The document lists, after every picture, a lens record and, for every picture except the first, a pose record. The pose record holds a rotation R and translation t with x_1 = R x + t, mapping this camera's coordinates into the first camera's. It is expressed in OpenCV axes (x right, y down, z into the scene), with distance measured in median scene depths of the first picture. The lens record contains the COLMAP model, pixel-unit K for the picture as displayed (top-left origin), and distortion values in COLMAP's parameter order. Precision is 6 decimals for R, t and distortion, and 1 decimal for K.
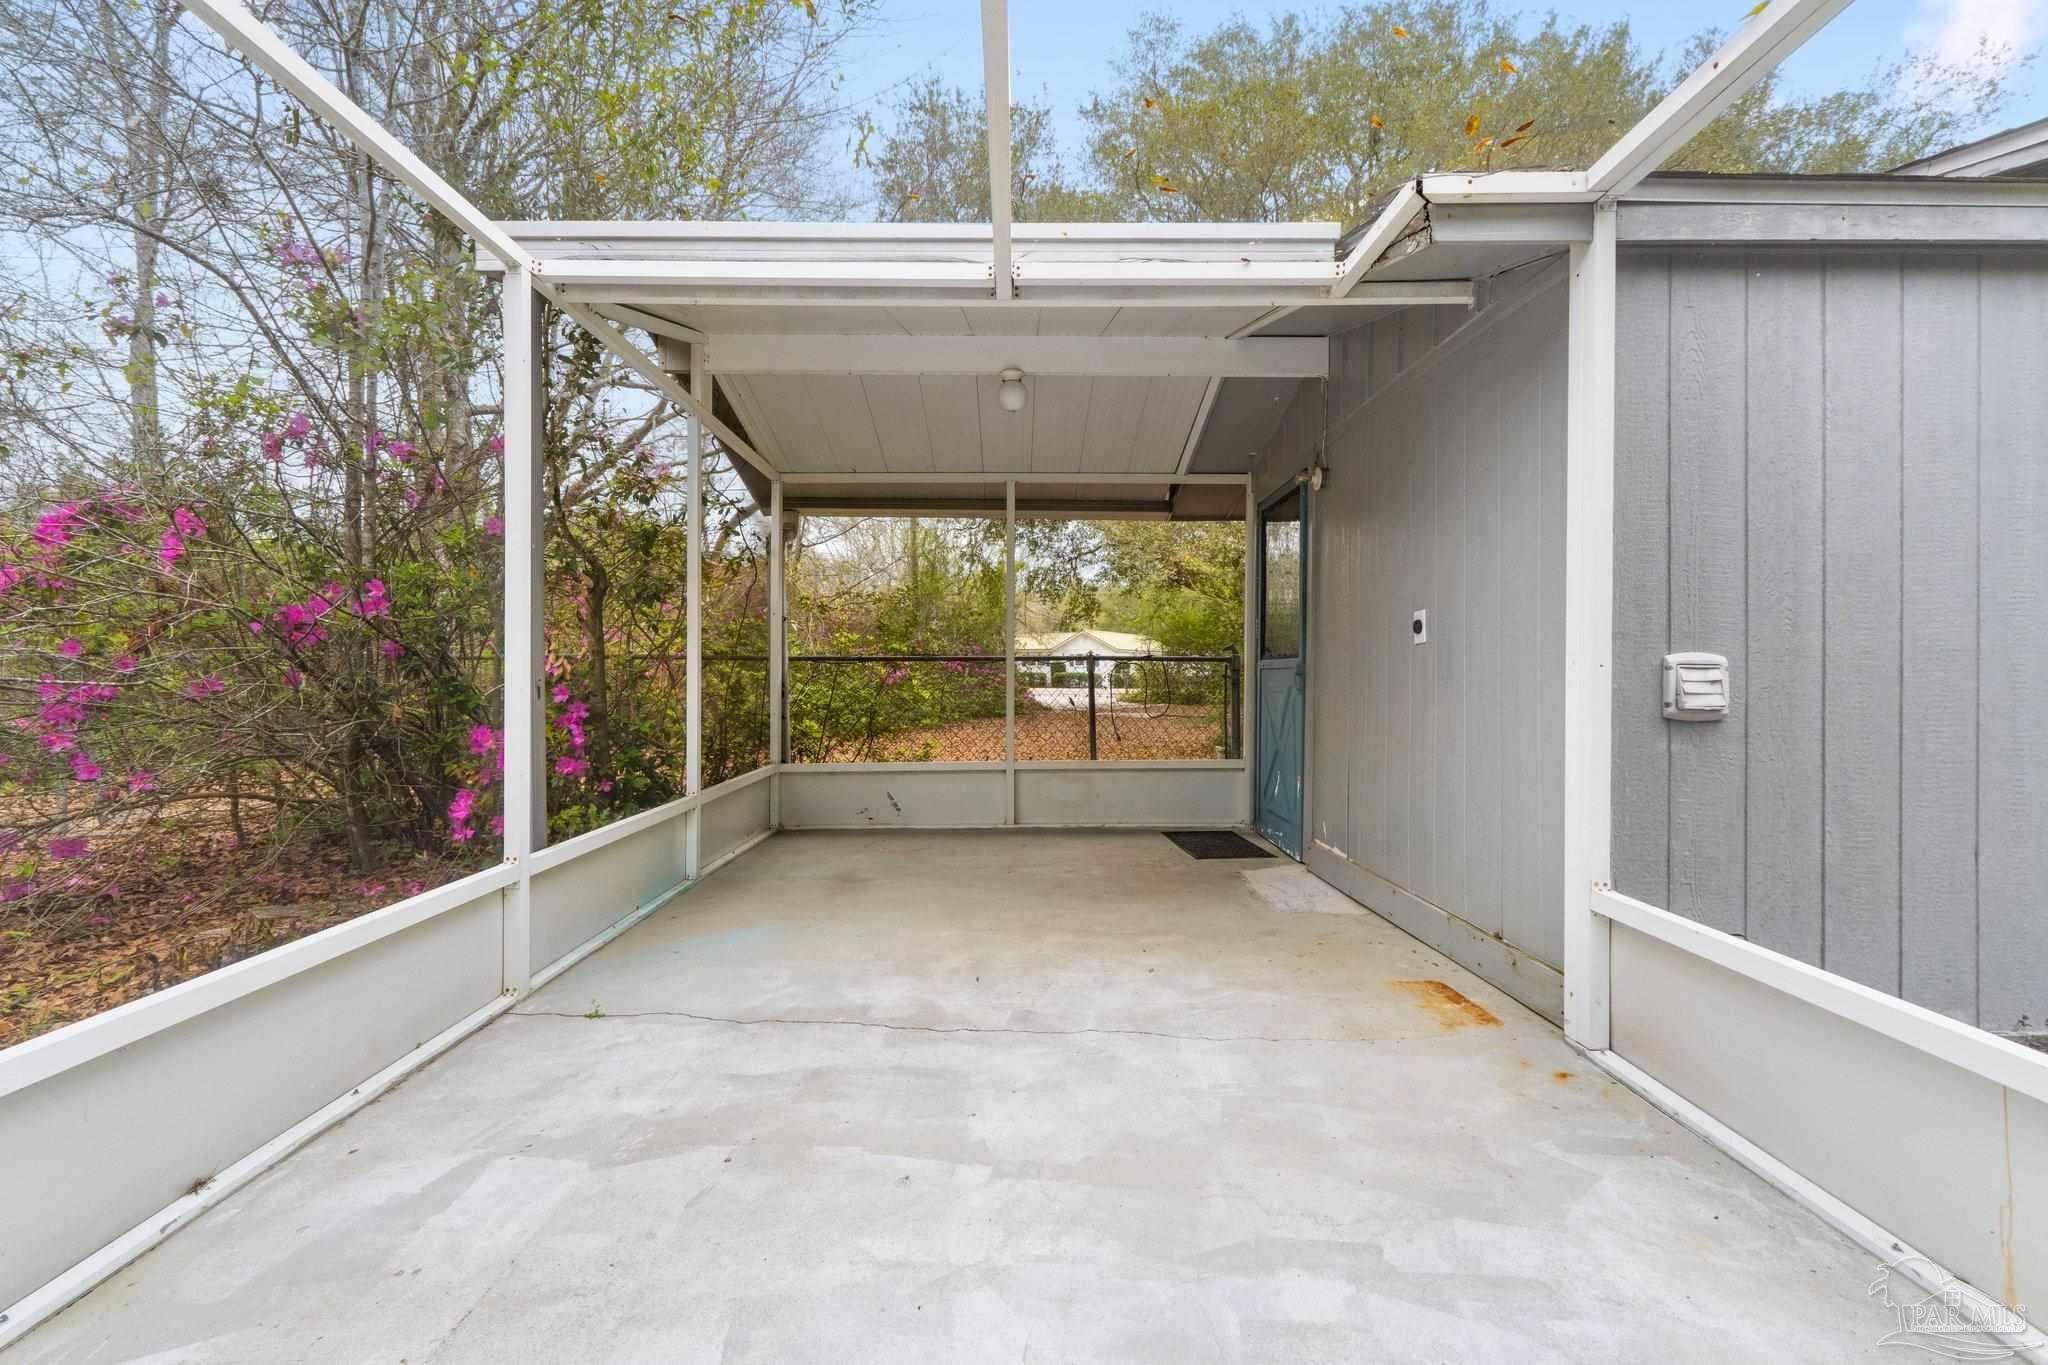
lens RADIAL K [[839.9, 0, 1025.0], [0, 839.9, 671.7], [0, 0, 1]] dist [0.001874, 0.000241]
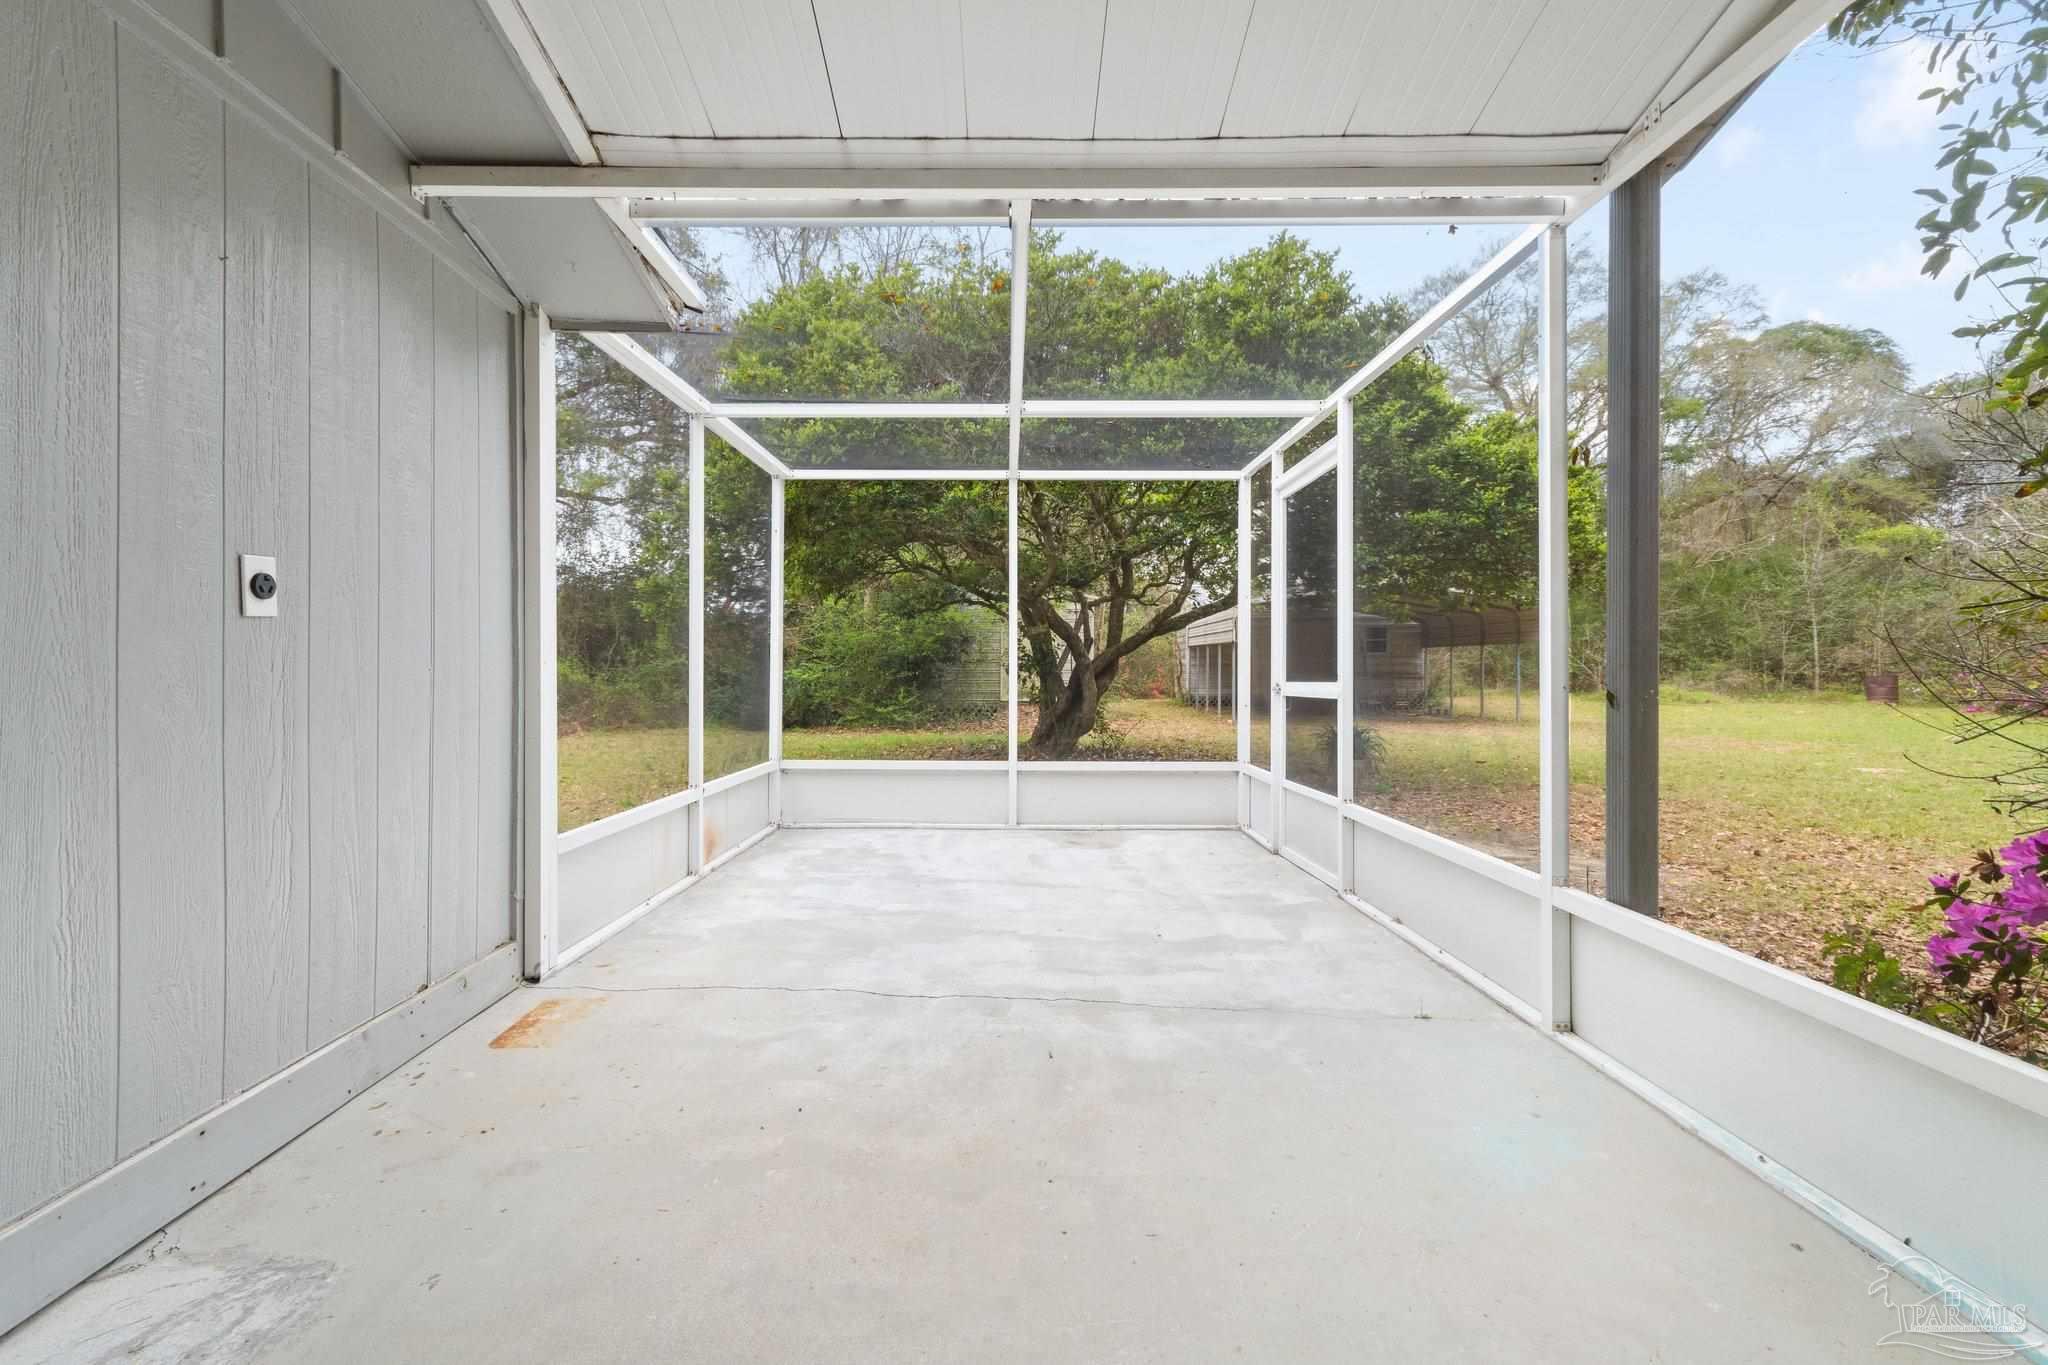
lens RADIAL K [[839.9, 0, 1025.0], [0, 839.9, 671.7], [0, 0, 1]] dist [0.001874, 0.000241]
pose [[-0.999926, -0.003977, -0.011480, -0.026488], [-0.003956, 0.999991, -0.001784, 0.002125], [0.011487, -0.001738, -0.999933, 2.272882]]
